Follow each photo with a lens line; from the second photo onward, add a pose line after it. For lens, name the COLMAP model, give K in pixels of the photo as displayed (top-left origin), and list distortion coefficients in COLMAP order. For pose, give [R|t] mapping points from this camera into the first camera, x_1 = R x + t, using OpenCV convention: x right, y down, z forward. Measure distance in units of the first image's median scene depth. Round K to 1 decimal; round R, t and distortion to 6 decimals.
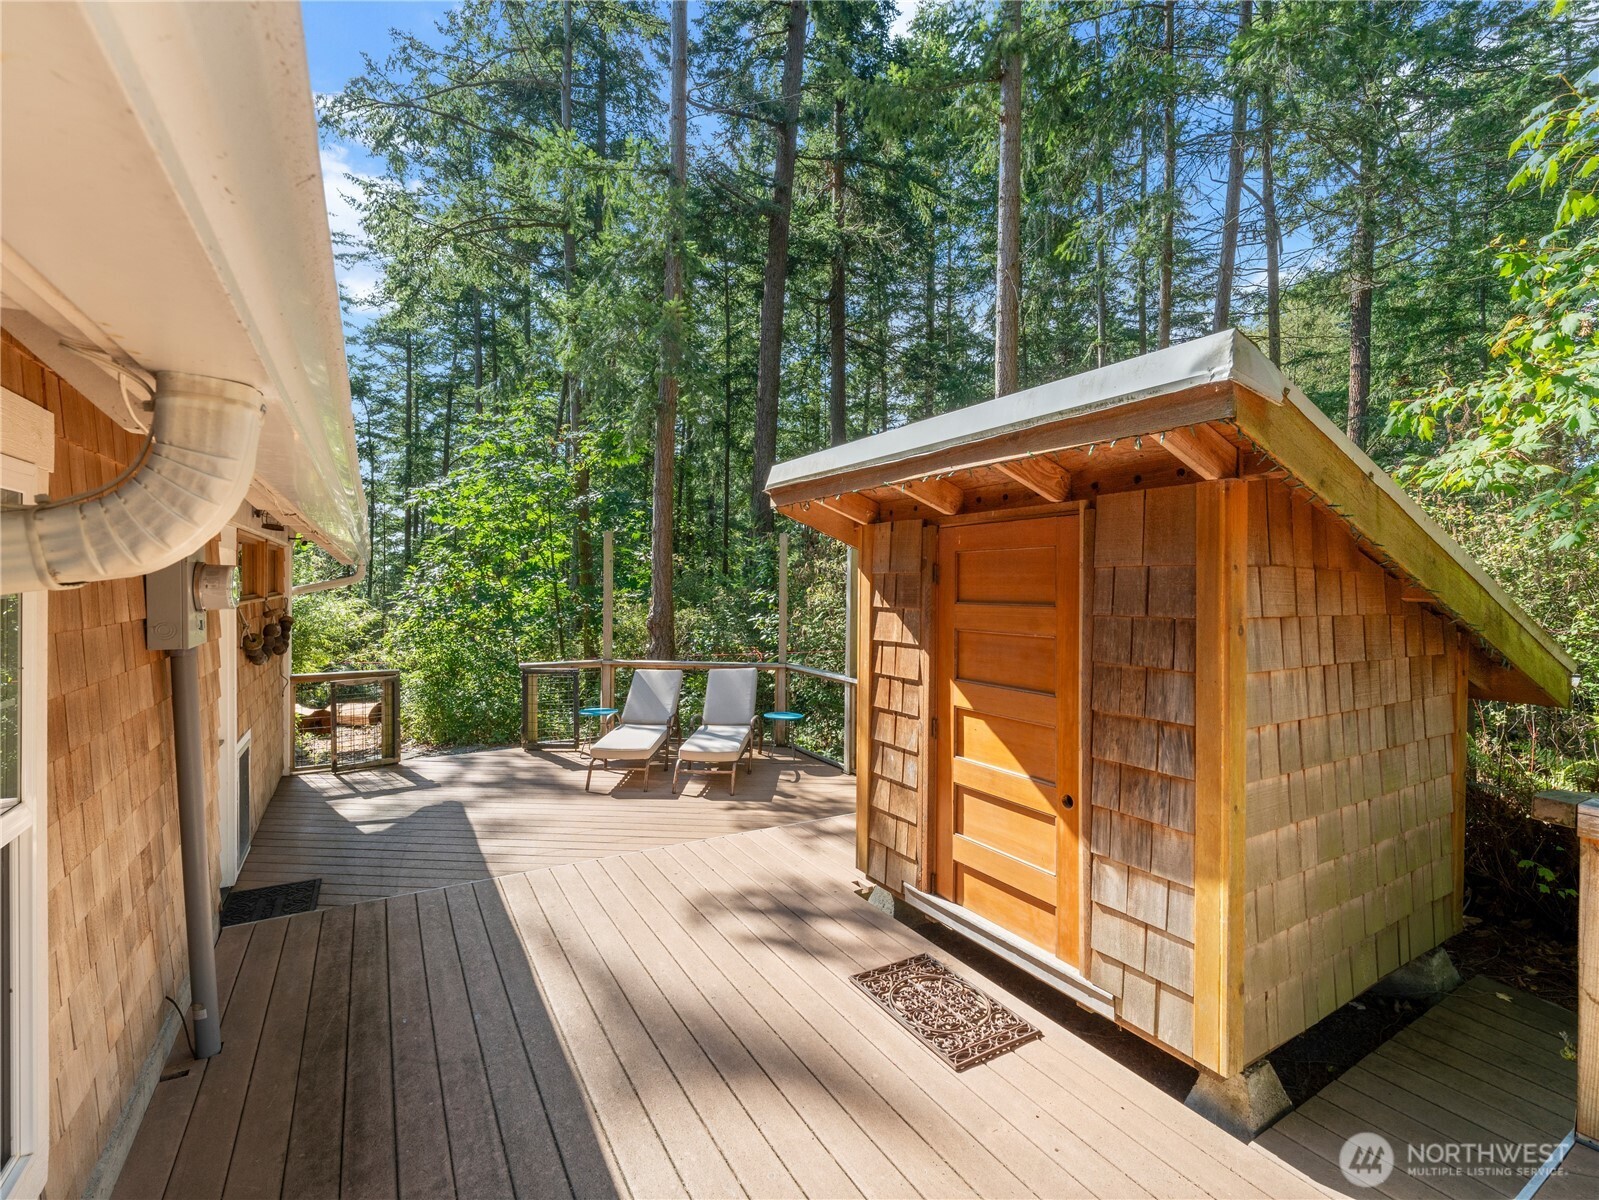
lens RADIAL K [[722.6, 0, 797.2], [0, 722.6, 577.5], [0, 0, 1]] dist [0.000369, -0.000553]
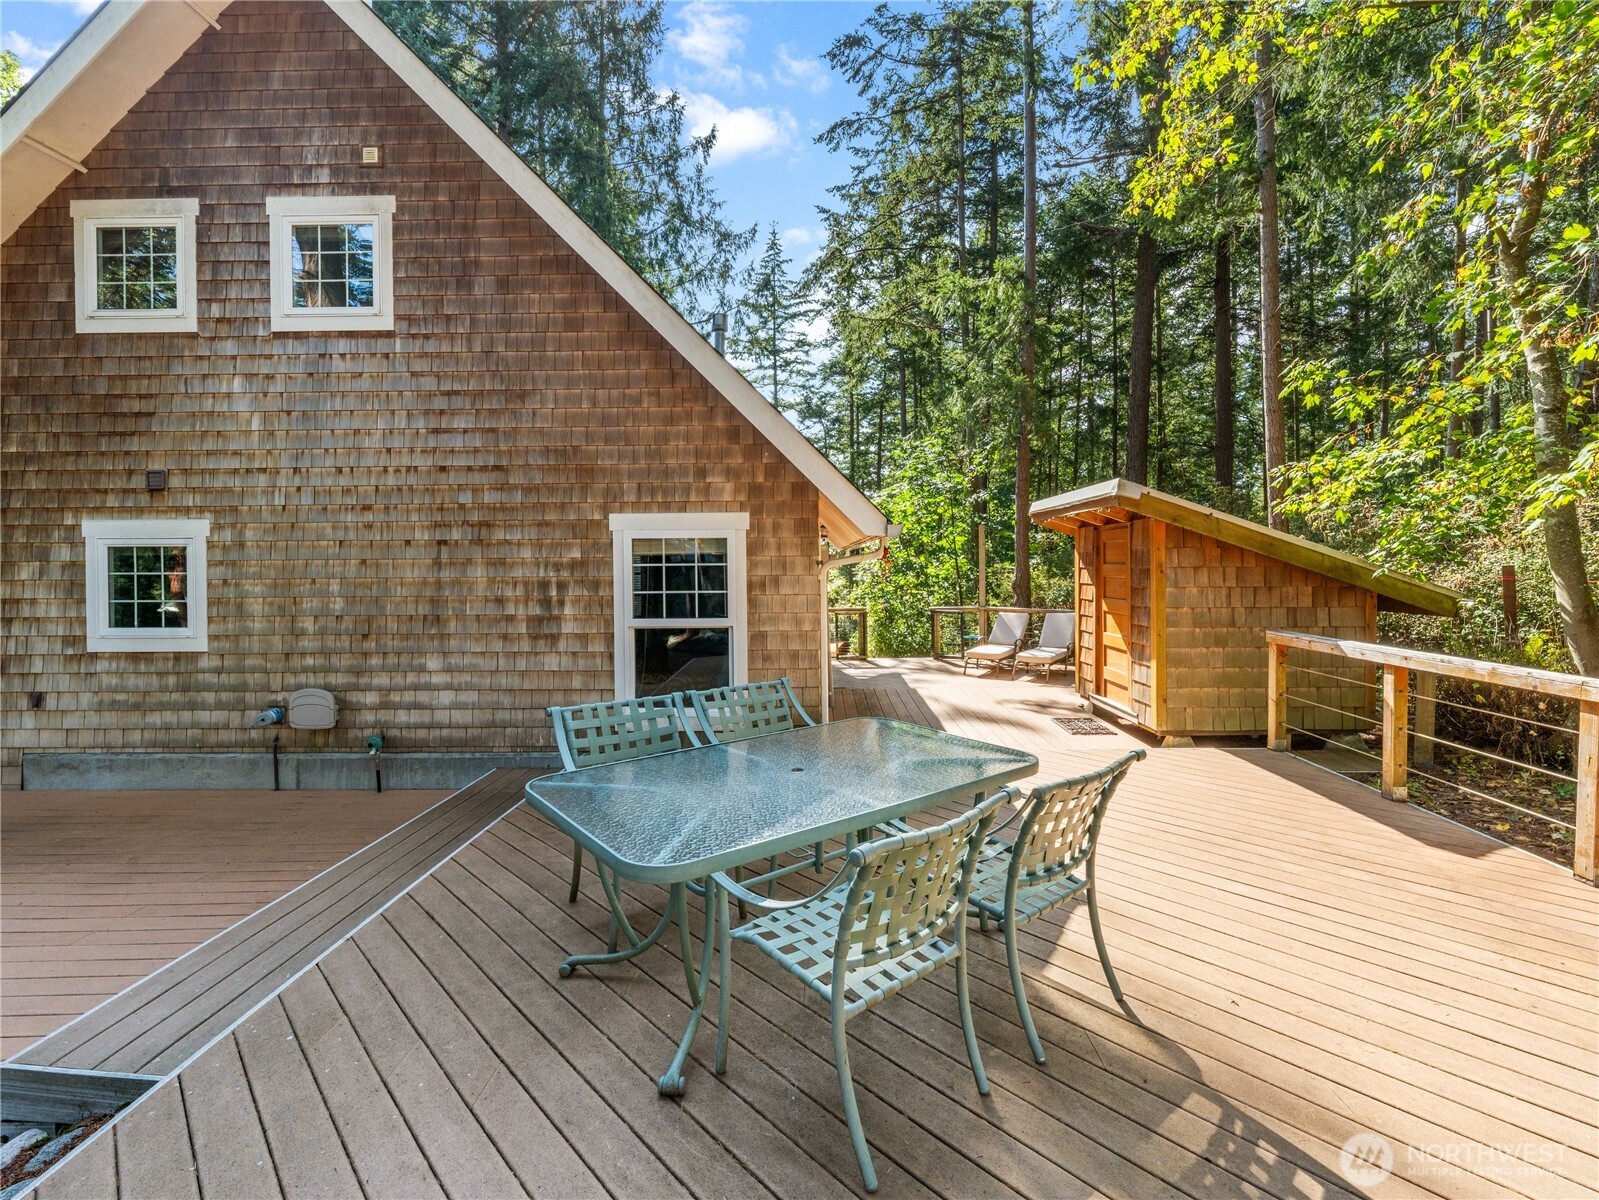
lens RADIAL K [[722.6, 0, 797.2], [0, 722.6, 577.5], [0, 0, 1]] dist [0.000369, -0.000553]
pose [[0.846544, 0.001214, -0.532317, 0.167859], [0.016699, 0.999445, 0.028836, -0.001760], [0.532057, -0.033300, 0.846054, -0.392725]]
